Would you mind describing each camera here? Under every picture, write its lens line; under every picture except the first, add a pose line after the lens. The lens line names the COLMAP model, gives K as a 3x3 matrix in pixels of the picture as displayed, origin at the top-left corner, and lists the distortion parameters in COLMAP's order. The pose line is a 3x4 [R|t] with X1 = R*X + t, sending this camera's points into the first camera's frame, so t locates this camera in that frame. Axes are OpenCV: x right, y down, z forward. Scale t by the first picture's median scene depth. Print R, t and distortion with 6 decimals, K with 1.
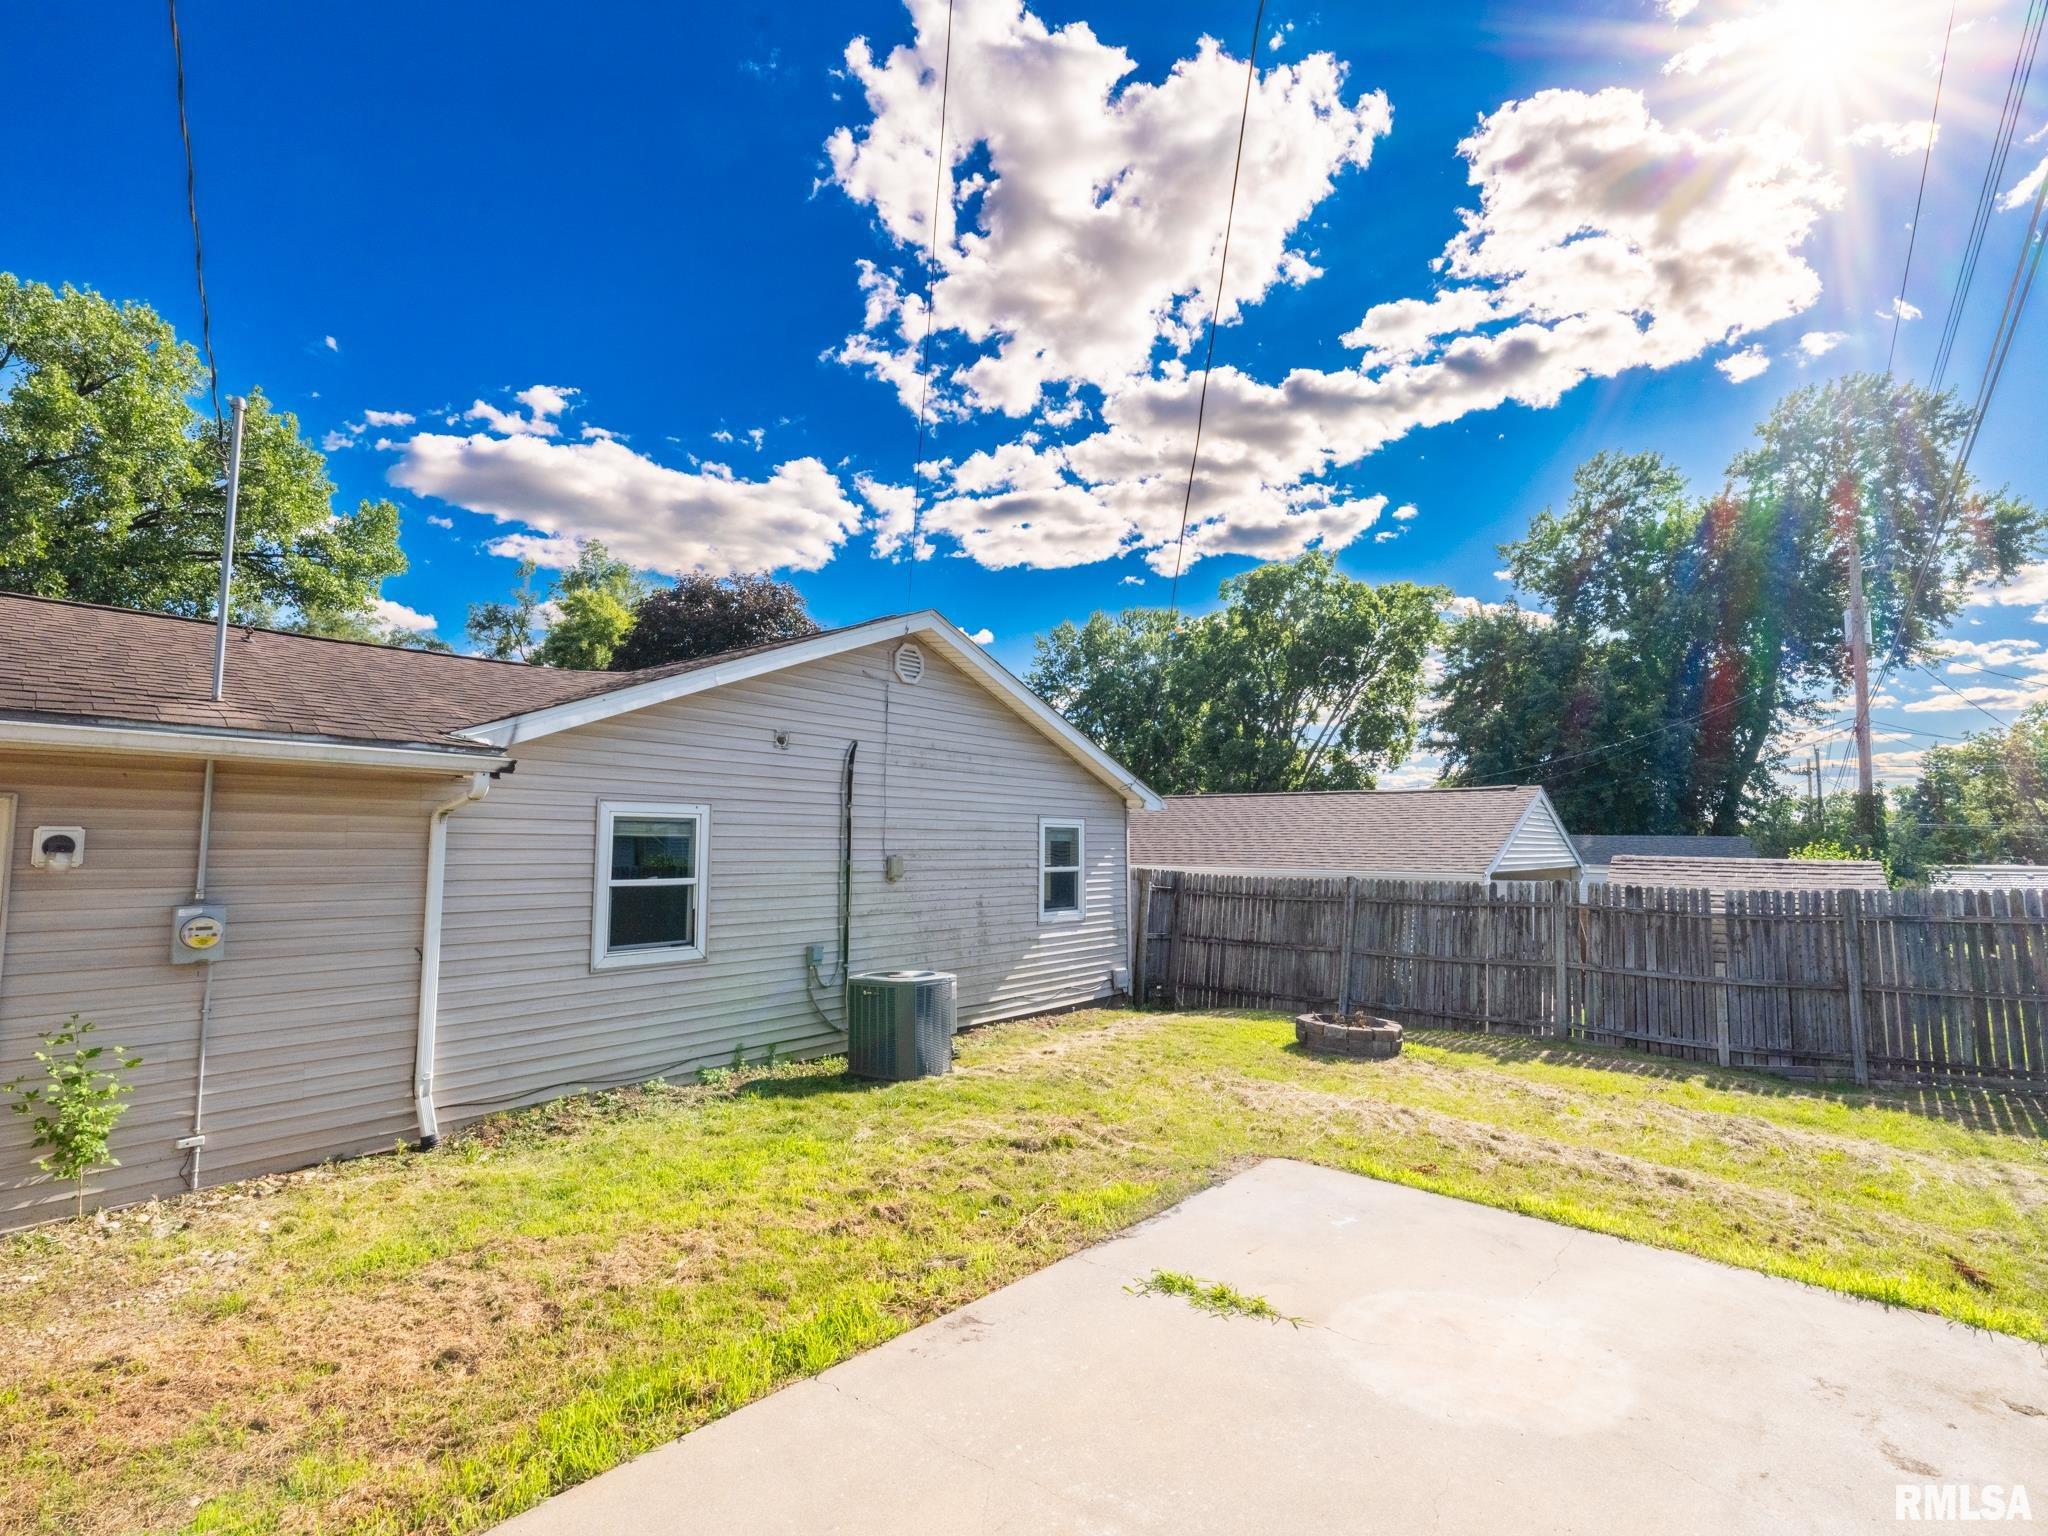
lens RADIAL K [[920.4, 0, 1022.5], [0, 920.4, 764.5], [0, 0, 1]] dist [-0.003104, 0.000266]
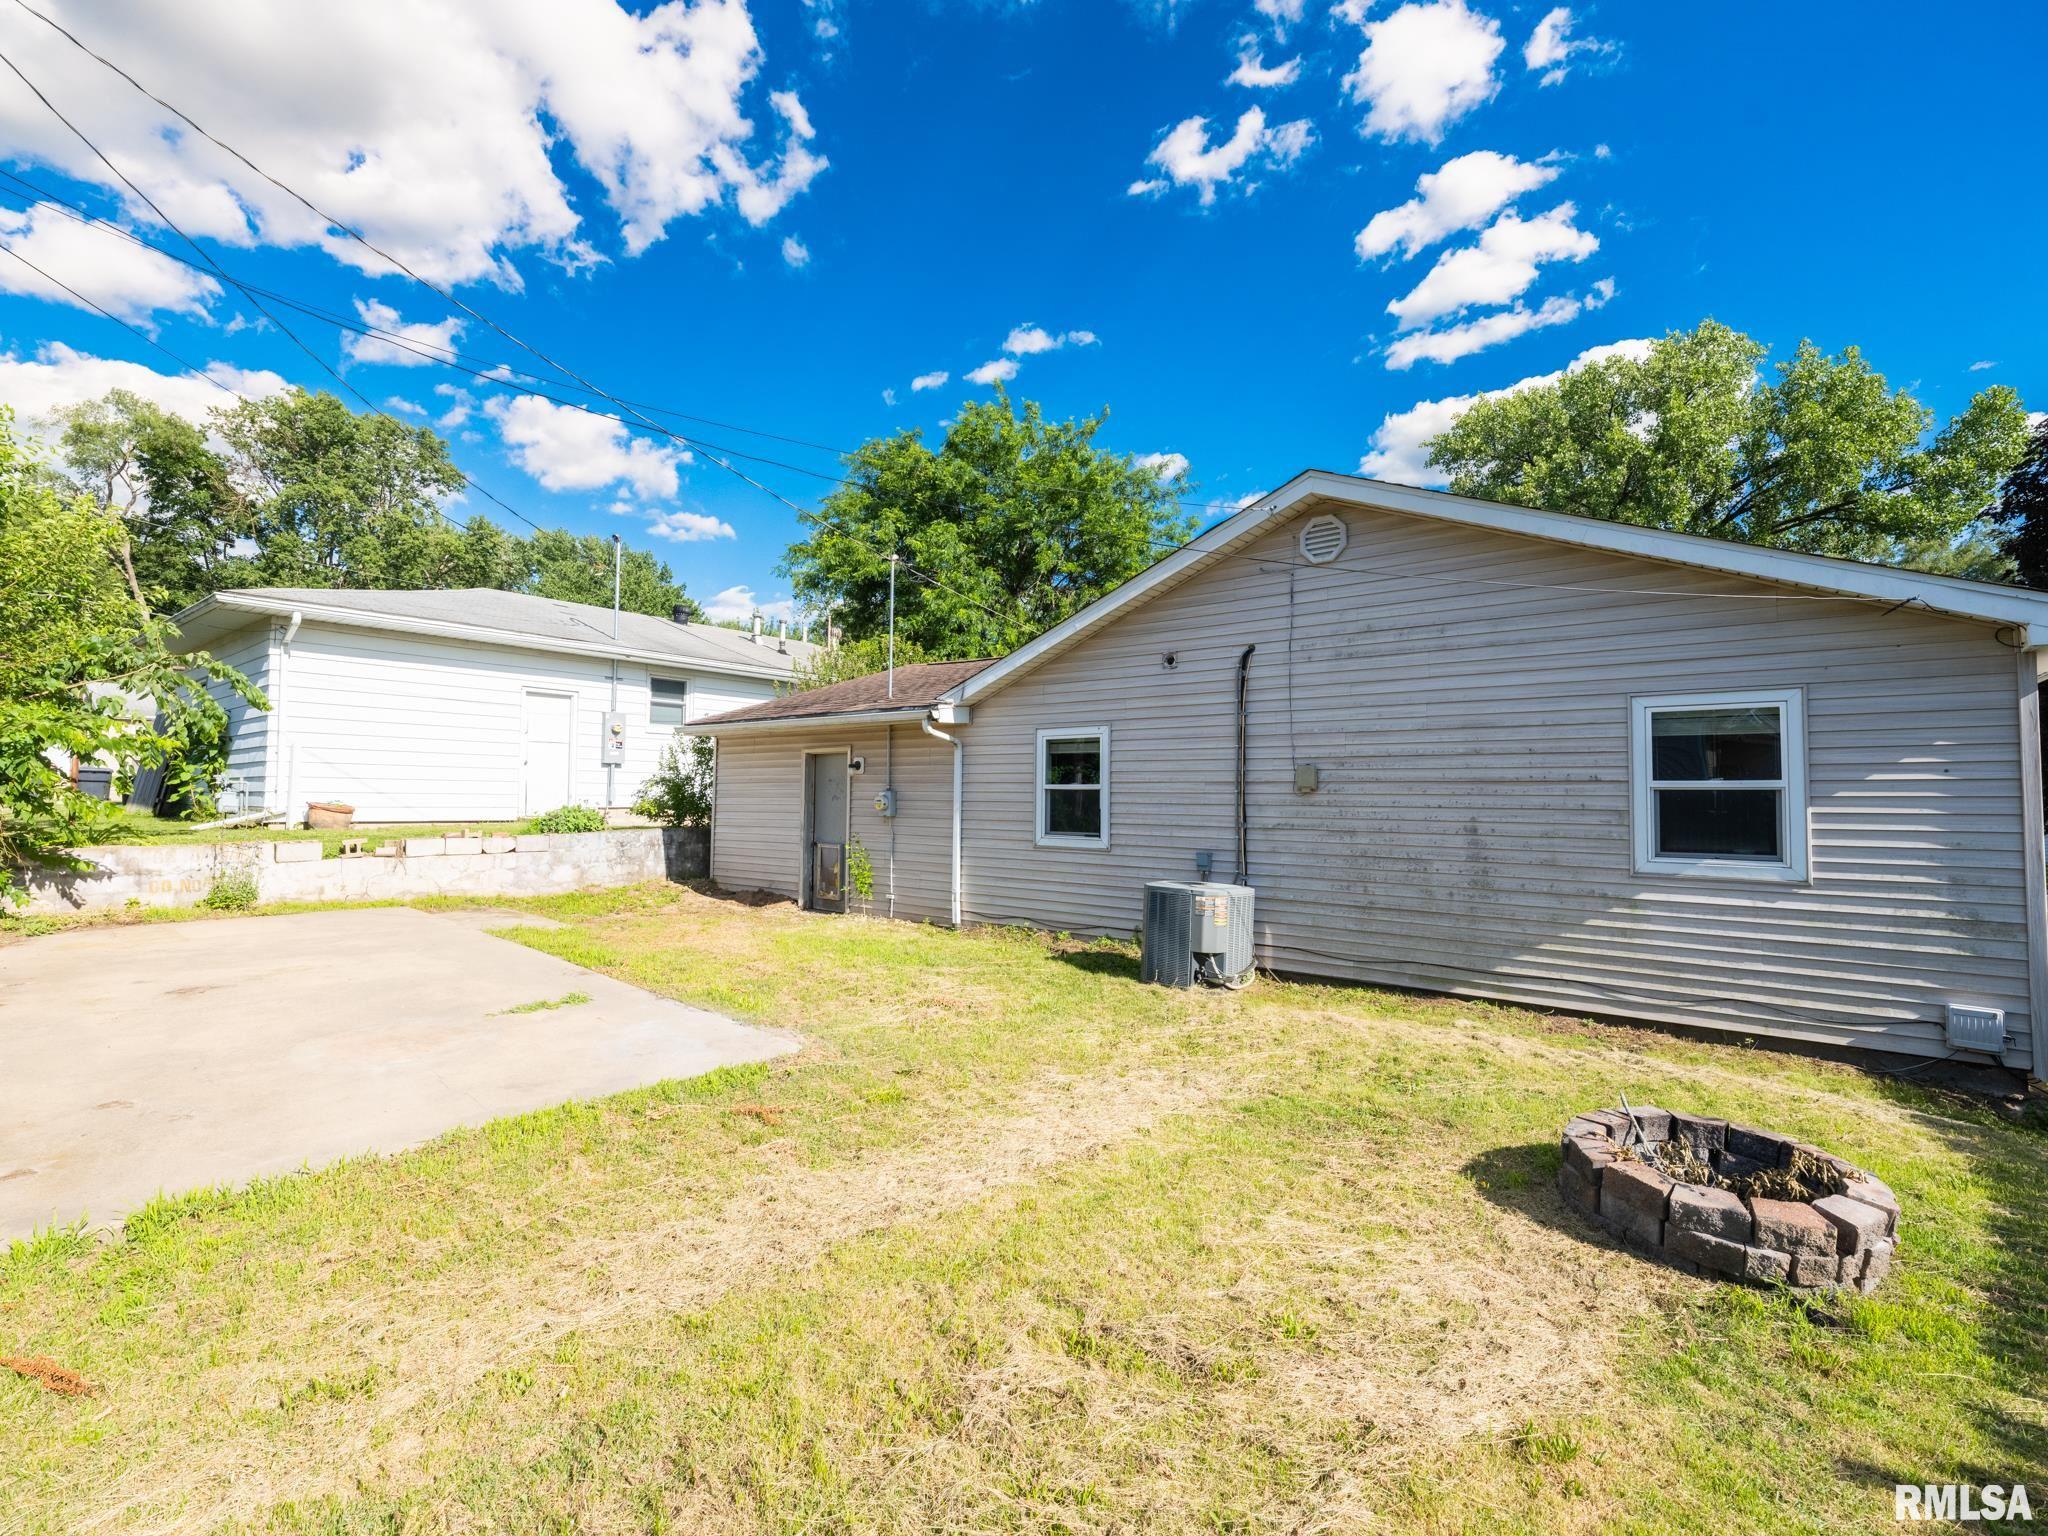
lens RADIAL K [[780.1, 0, 1025.3], [0, 780.1, 729.6], [0, 0, 1]] dist [0.001388, 0.000130]
pose [[0.090293, -0.043489, -0.994965, 0.602686], [0.112881, 0.993055, -0.033162, 0.062353], [0.989497, -0.109318, 0.094575, 0.692872]]
